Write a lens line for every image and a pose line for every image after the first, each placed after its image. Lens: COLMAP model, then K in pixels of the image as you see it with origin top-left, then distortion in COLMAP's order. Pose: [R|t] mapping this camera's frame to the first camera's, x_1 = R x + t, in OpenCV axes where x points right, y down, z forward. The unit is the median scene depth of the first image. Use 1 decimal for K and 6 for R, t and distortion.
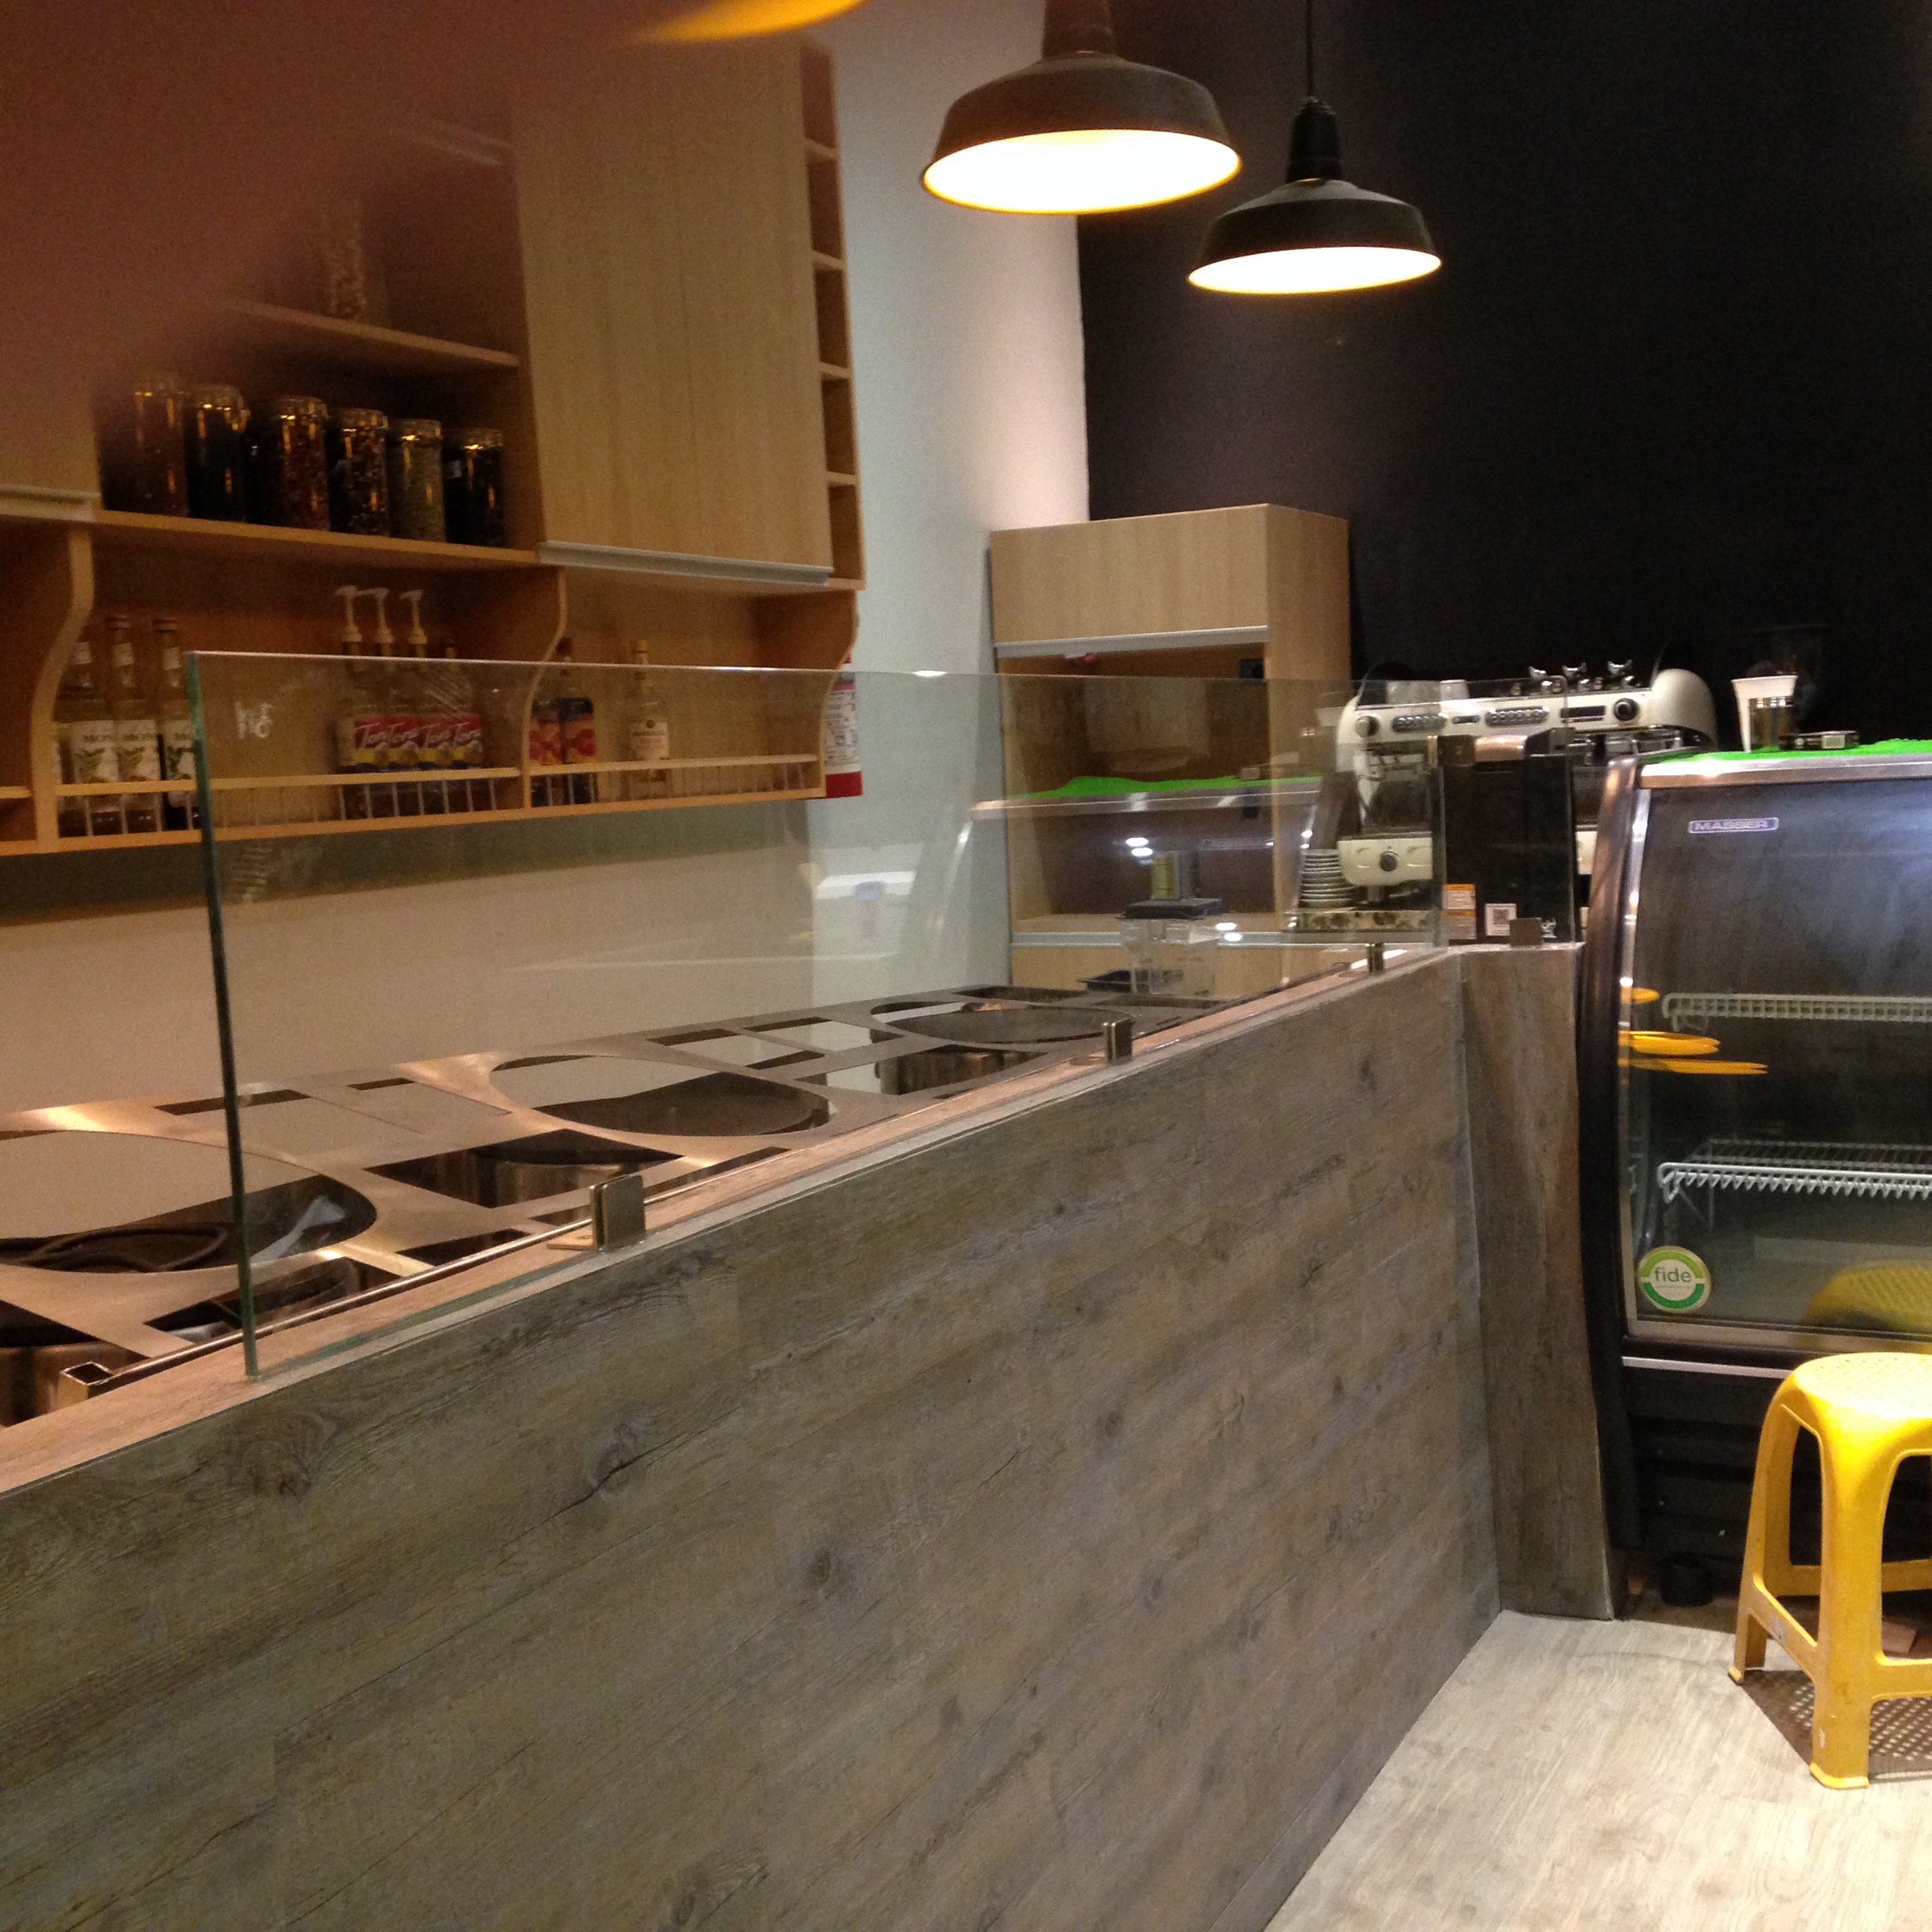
lens RADIAL K [[2379.2, 0, 966.9], [0, 2379.2, 978.9], [0, 0, 1]] dist [0.122713, 0.000000]
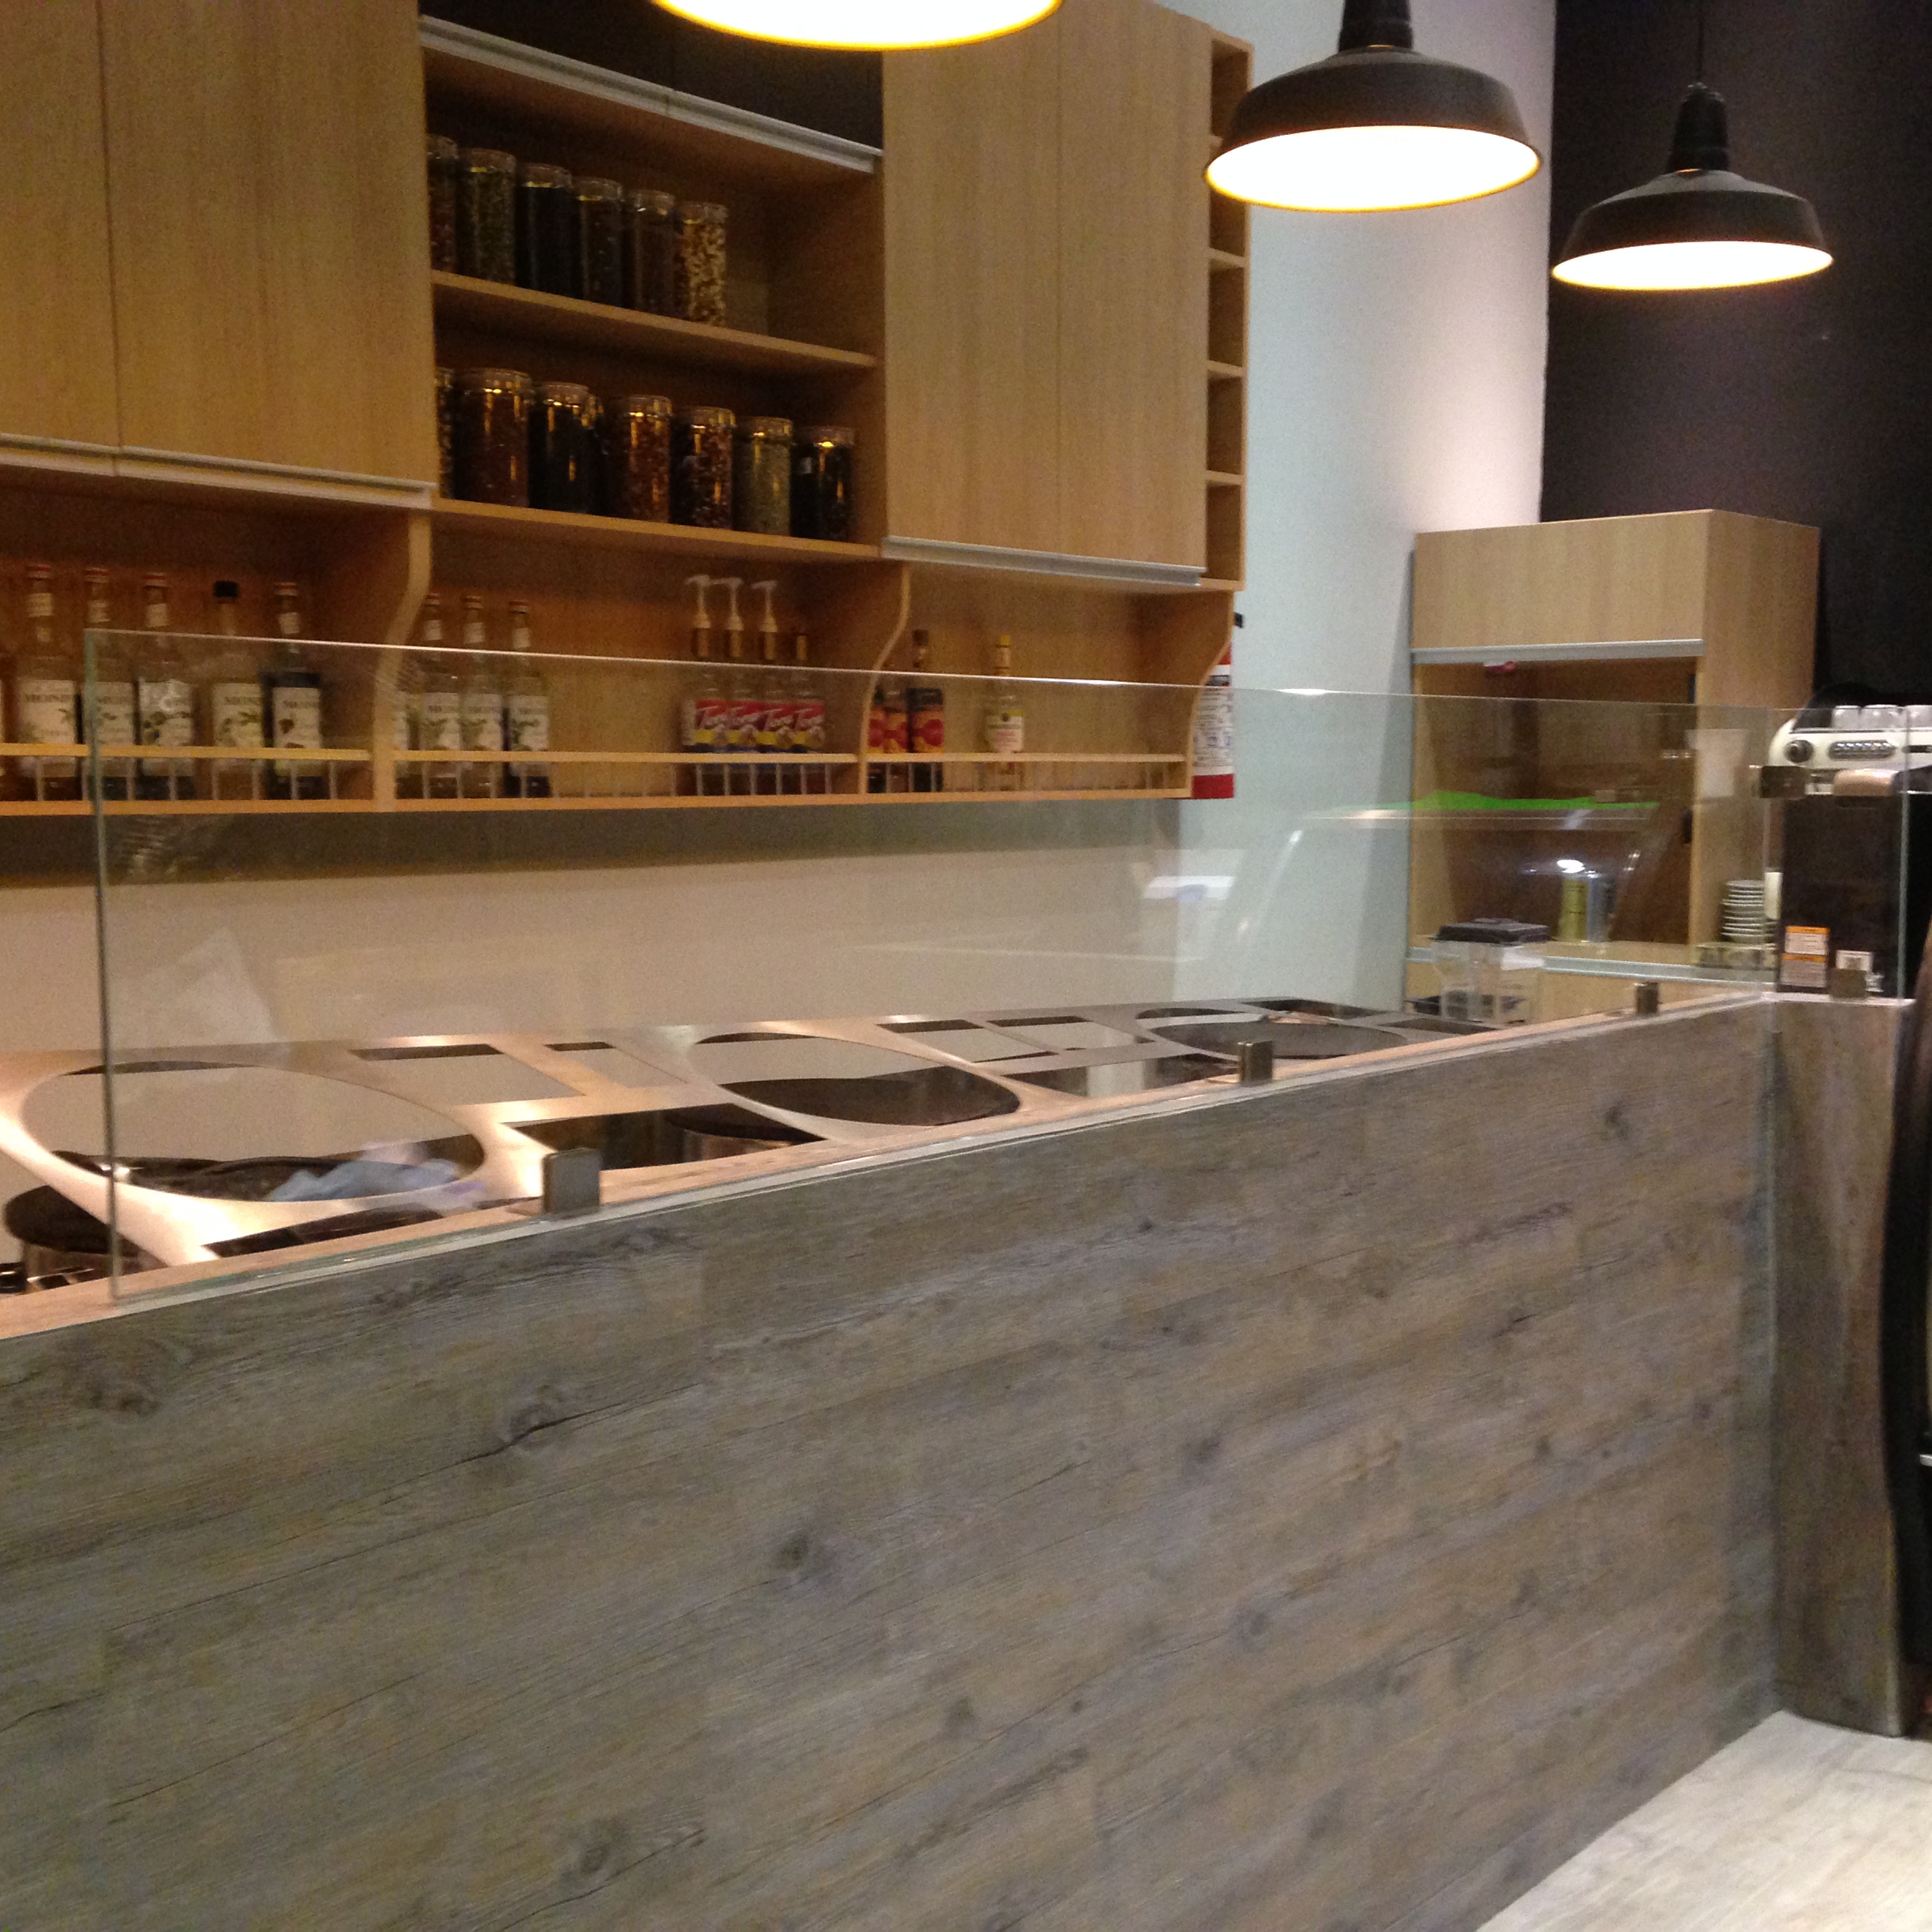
lens RADIAL K [[2379.2, 0, 958.5], [0, 2379.2, 981.9], [0, 0, 1]] dist [0.122713, 0.000000]
pose [[0.967389, 0.072574, -0.242676, 0.137350], [-0.071627, 0.997350, 0.012736, -0.008040], [0.242958, 0.005061, 0.970024, 0.015183]]
